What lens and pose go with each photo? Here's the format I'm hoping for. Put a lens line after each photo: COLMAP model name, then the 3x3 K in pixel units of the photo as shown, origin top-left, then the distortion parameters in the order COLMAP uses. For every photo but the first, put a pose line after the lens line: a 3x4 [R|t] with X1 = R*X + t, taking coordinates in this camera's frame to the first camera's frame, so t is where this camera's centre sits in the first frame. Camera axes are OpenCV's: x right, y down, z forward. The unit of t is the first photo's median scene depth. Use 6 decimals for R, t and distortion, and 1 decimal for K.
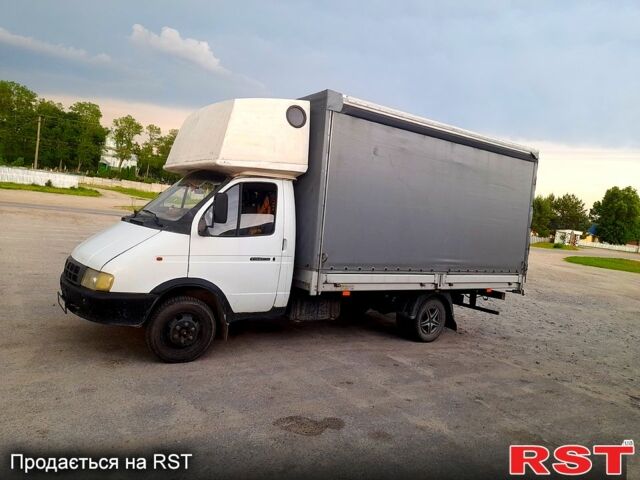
lens RADIAL K [[482.0, 0, 321.3], [0, 482.0, 238.3], [0, 0, 1]] dist [0.065273, -0.057150]
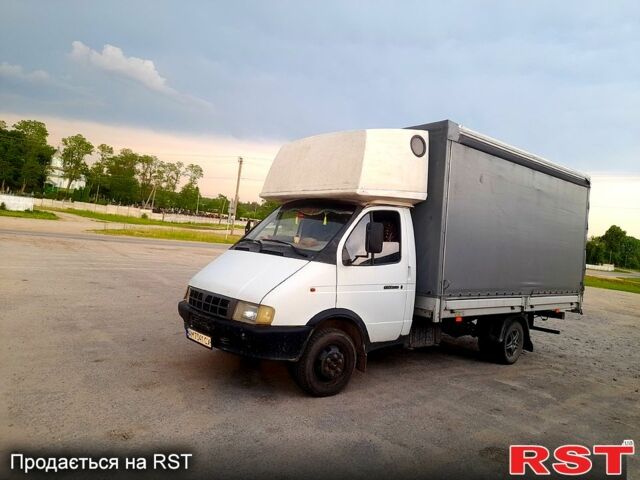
lens RADIAL K [[482.0, 0, 319.9], [0, 482.0, 237.7], [0, 0, 1]] dist [0.065273, -0.057150]
pose [[0.994622, -0.012498, 0.102817, -0.343875], [0.016782, 0.999022, -0.040908, -0.019386], [-0.102206, 0.042413, 0.993859, 0.016365]]
